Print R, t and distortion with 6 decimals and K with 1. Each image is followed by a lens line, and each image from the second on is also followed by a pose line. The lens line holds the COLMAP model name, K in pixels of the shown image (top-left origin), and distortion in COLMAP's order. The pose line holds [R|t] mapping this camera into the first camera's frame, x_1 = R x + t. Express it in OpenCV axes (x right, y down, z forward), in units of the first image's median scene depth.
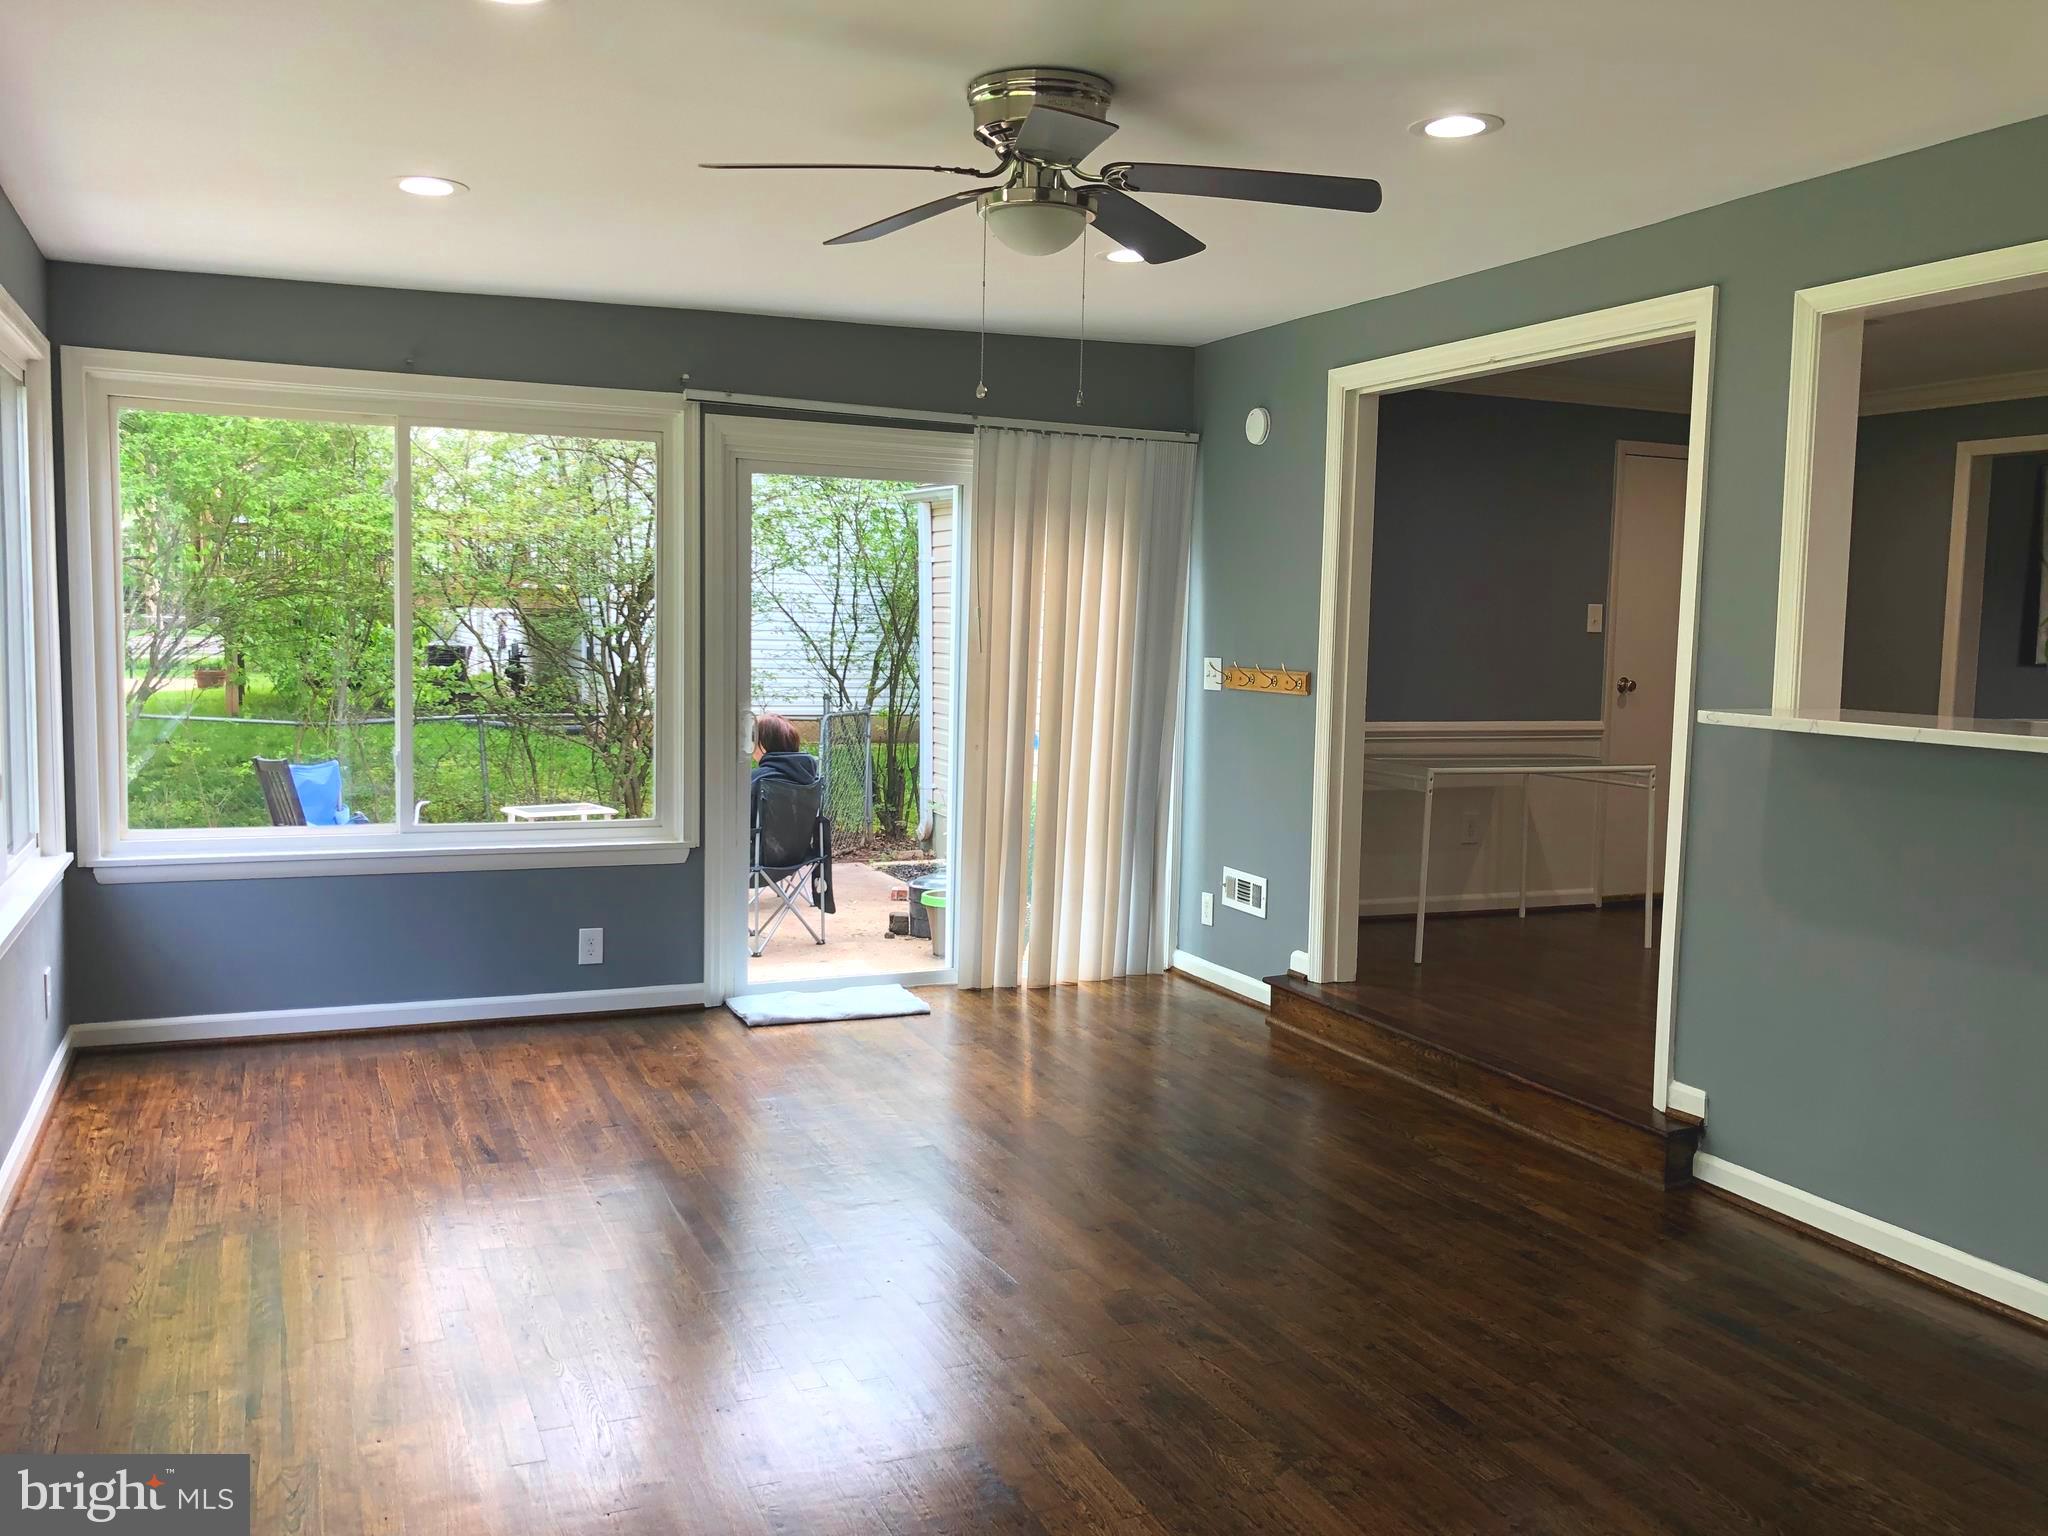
lens RADIAL K [[1677.2, 0, 1027.1], [0, 1677.2, 766.2], [0, 0, 1]] dist [0.075587, -0.116842]
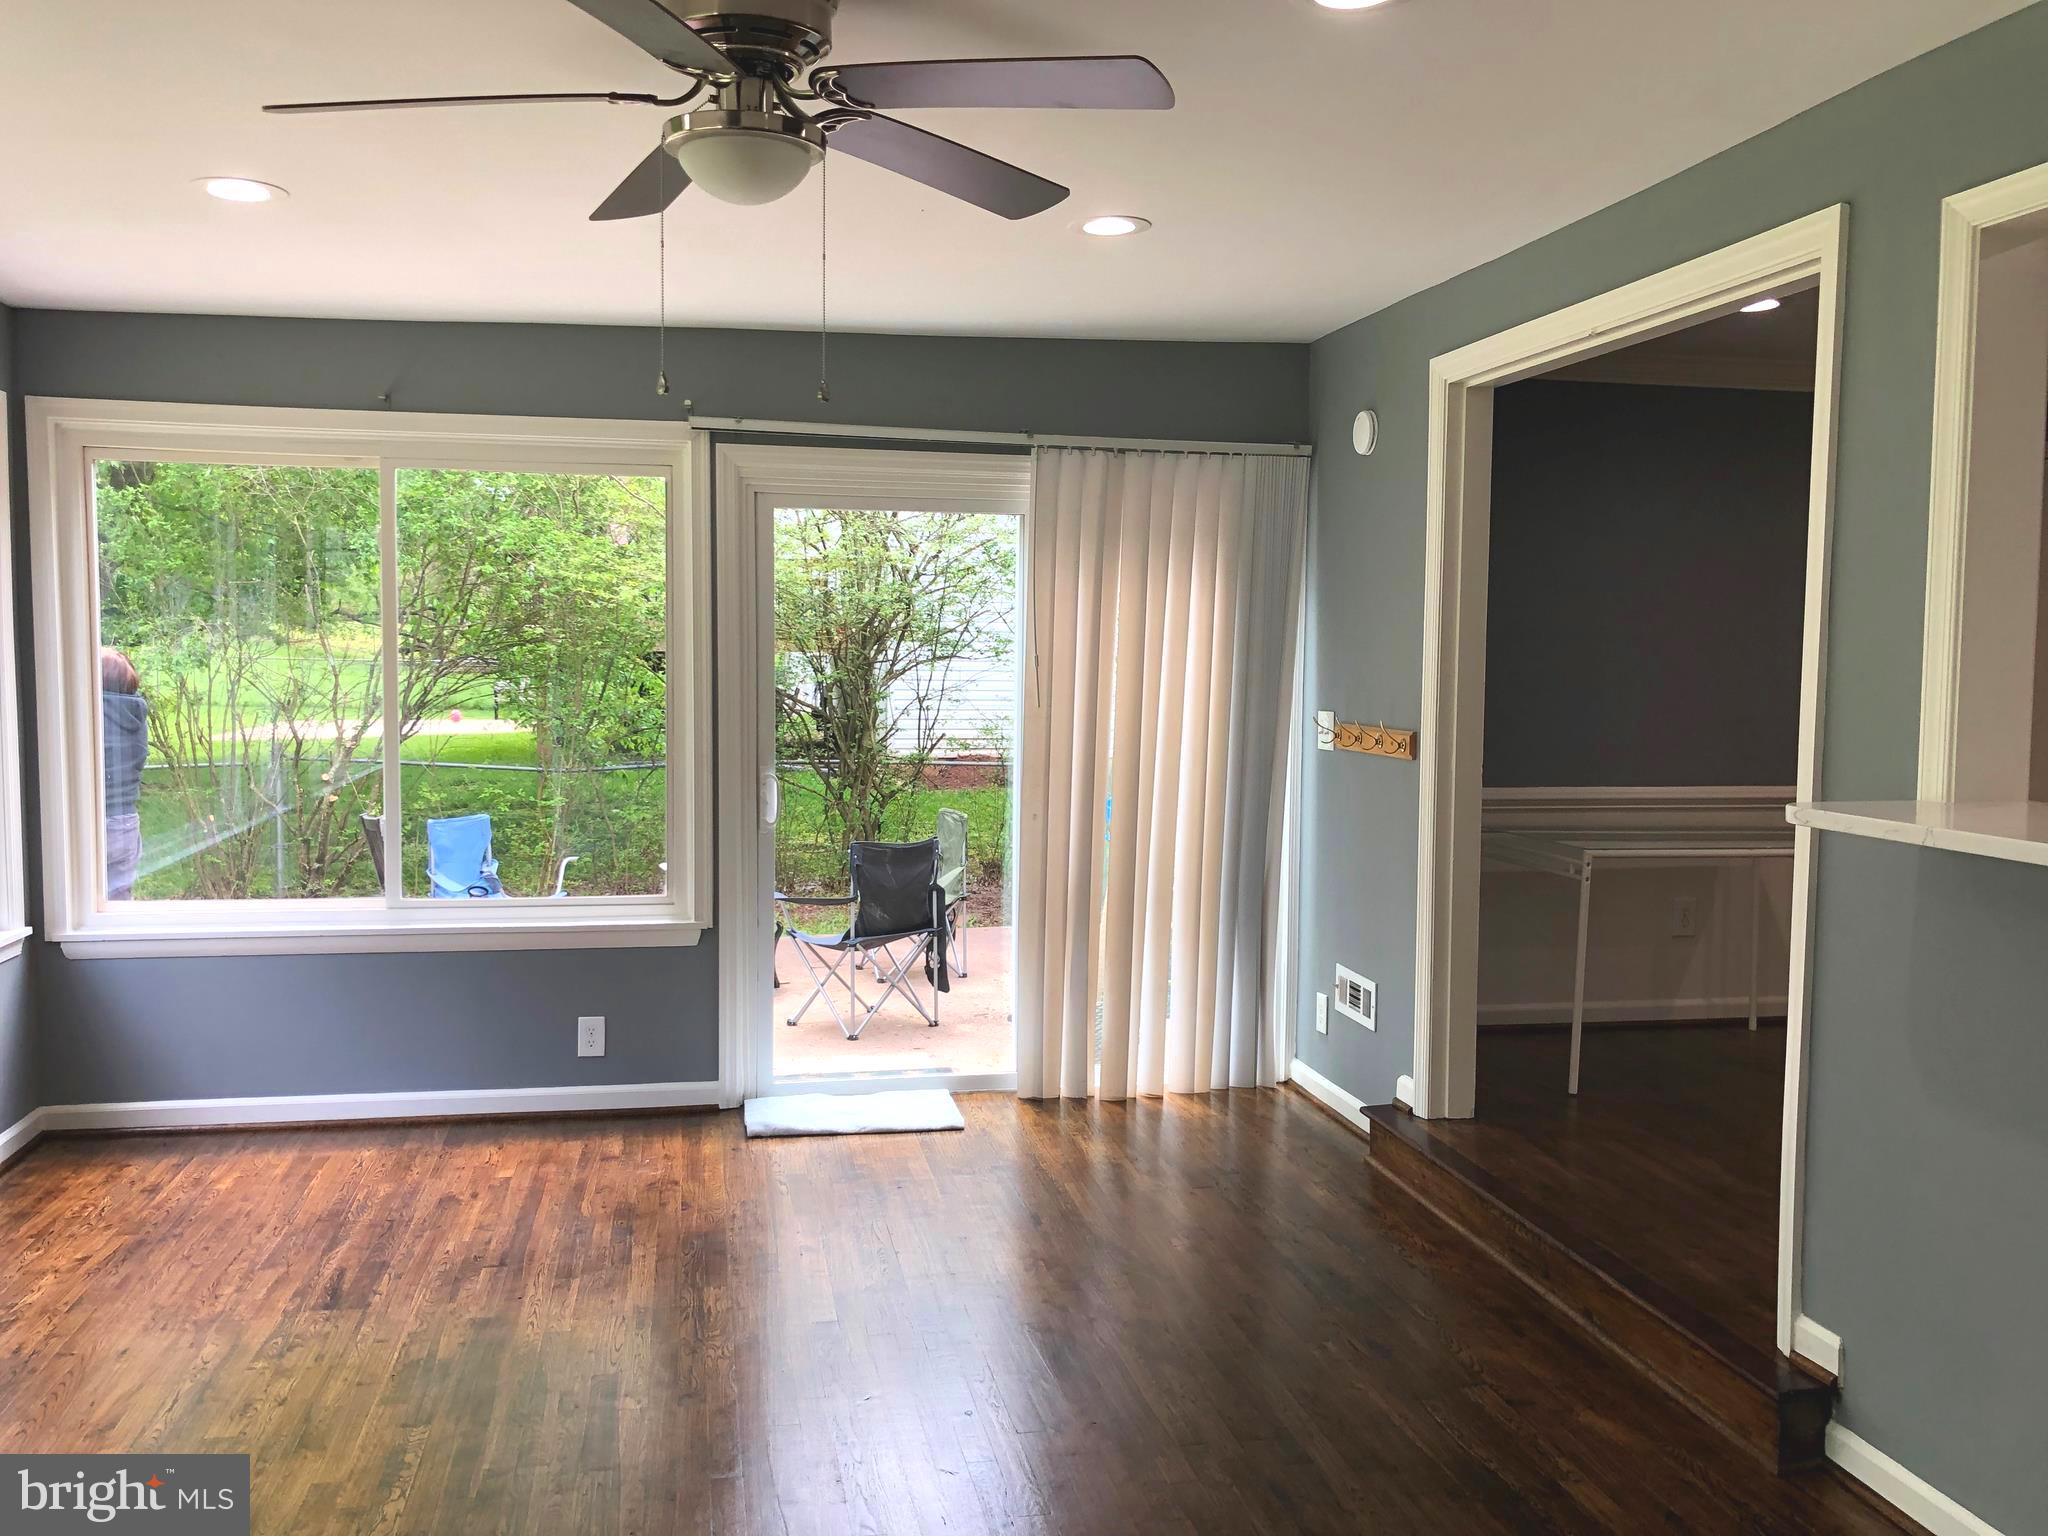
lens RADIAL K [[1686.2, 0, 1017.8], [0, 1686.2, 765.7], [0, 0, 1]] dist [0.001464, 0.043984]
pose [[0.975701, 0.003783, -0.219074, 0.164688], [-0.008563, 0.999745, -0.020871, -0.021692], [0.218940, 0.022240, 0.975485, 0.171503]]
